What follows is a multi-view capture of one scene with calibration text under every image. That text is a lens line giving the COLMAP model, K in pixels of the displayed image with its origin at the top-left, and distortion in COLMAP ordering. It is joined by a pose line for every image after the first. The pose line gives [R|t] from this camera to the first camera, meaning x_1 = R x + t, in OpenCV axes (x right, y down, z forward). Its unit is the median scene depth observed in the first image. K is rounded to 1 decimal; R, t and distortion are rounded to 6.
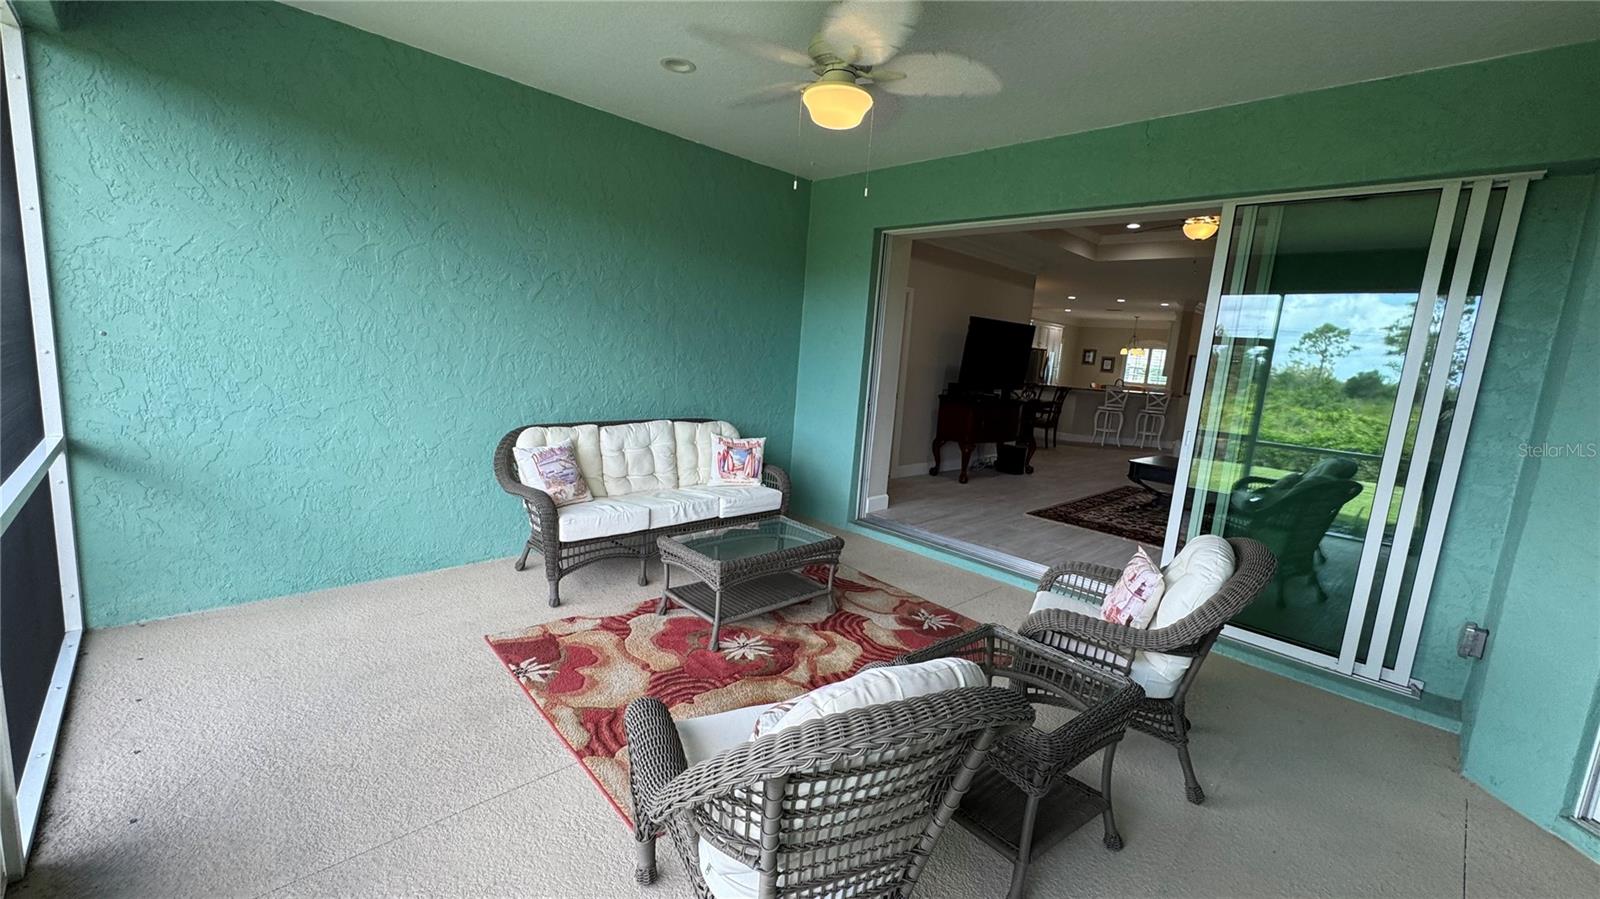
lens RADIAL K [[634.2, 0, 791.4], [0, 634.2, 452.5], [0, 0, 1]] dist [-0.009848, 0.001519]
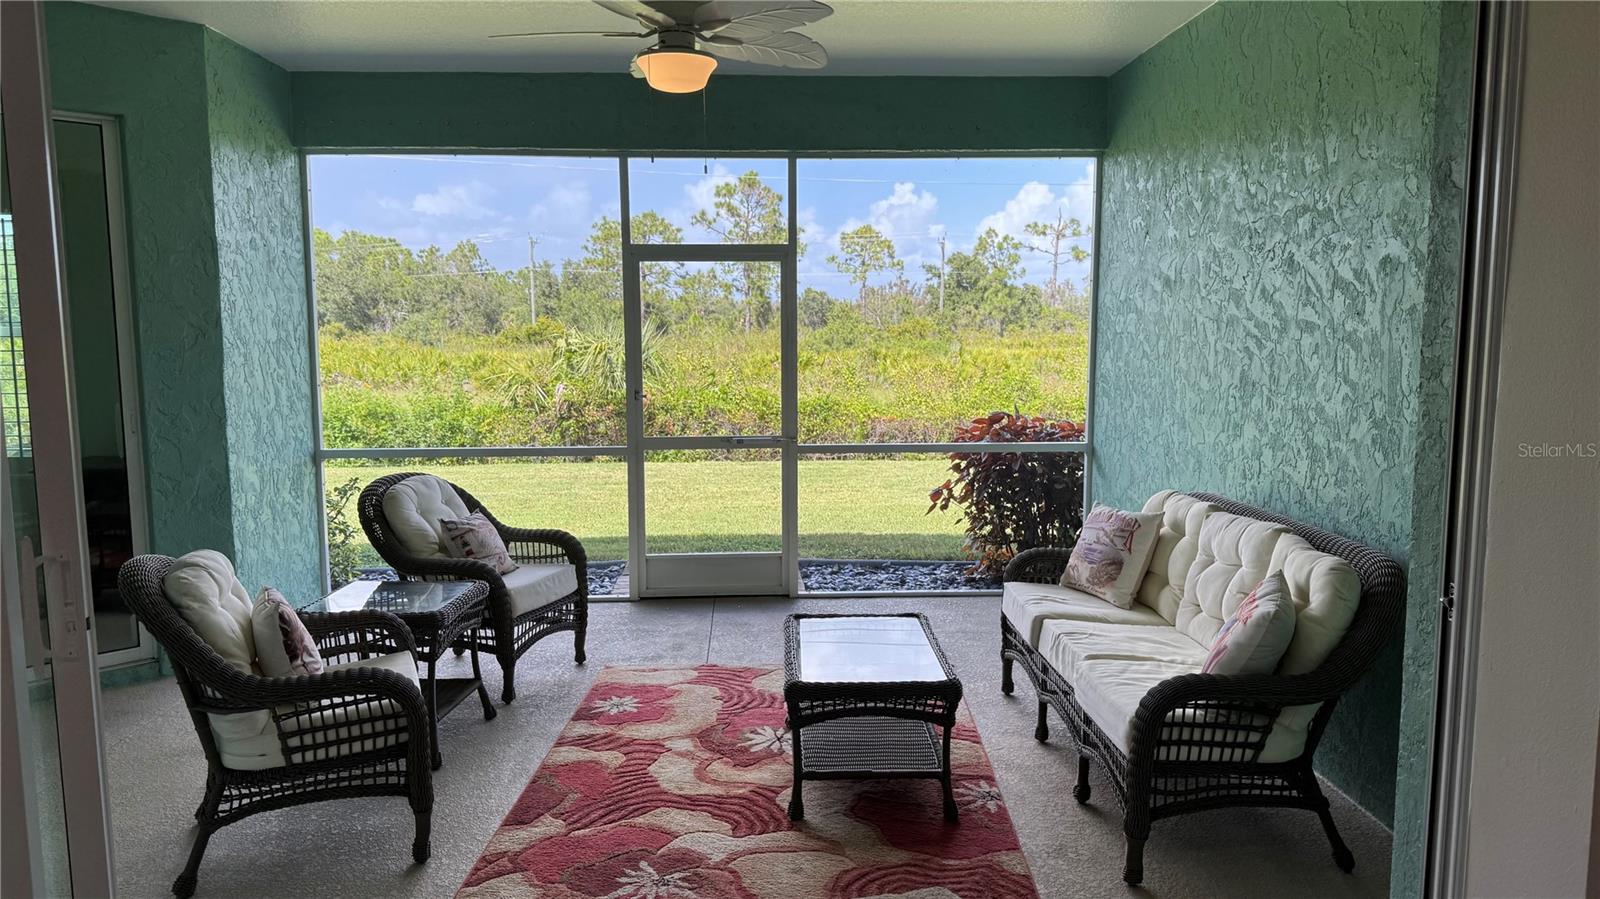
lens RADIAL K [[1119.7, 0, 822.1], [0, 1119.7, 453.9], [0, 0, 1]] dist [0.036694, -0.045338]
pose [[-0.642528, 0.017402, -0.766064, 0.776476], [-0.168632, 0.972021, 0.163519, -0.217627], [0.747476, 0.234249, -0.621617, 1.515923]]
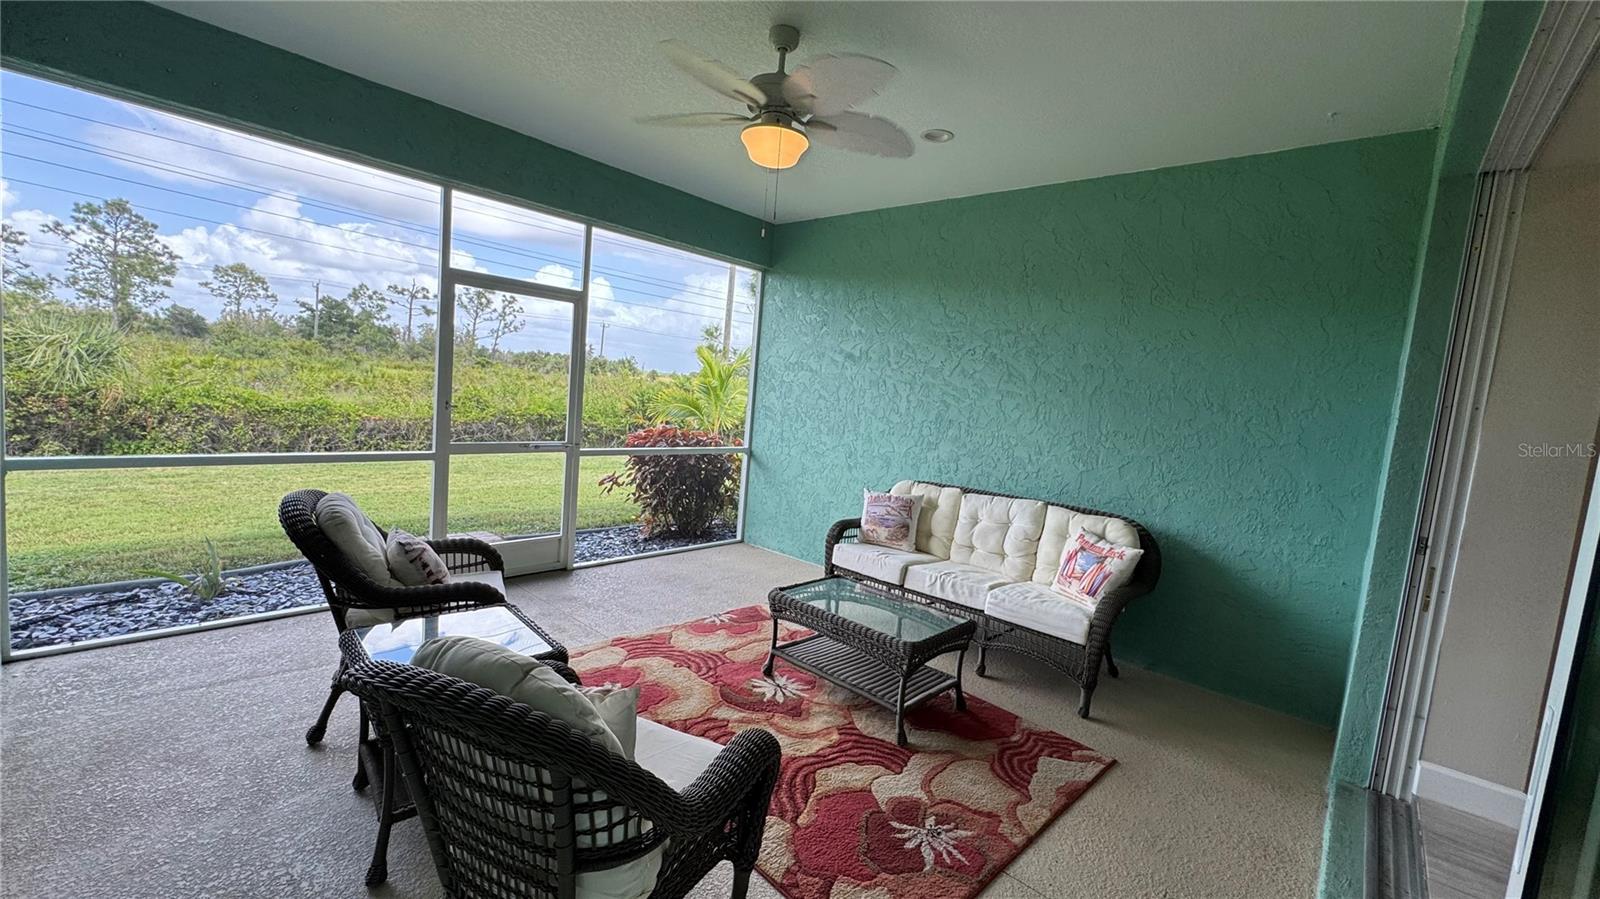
lens RADIAL K [[634.2, 0, 812.9], [0, 634.2, 448.9], [0, 0, 1]] dist [-0.009848, 0.001519]
pose [[0.097112, 0.027186, -0.994902, 0.760151], [-0.242042, 0.970261, 0.002887, -0.058153], [0.965394, 0.240528, 0.100804, 0.726004]]
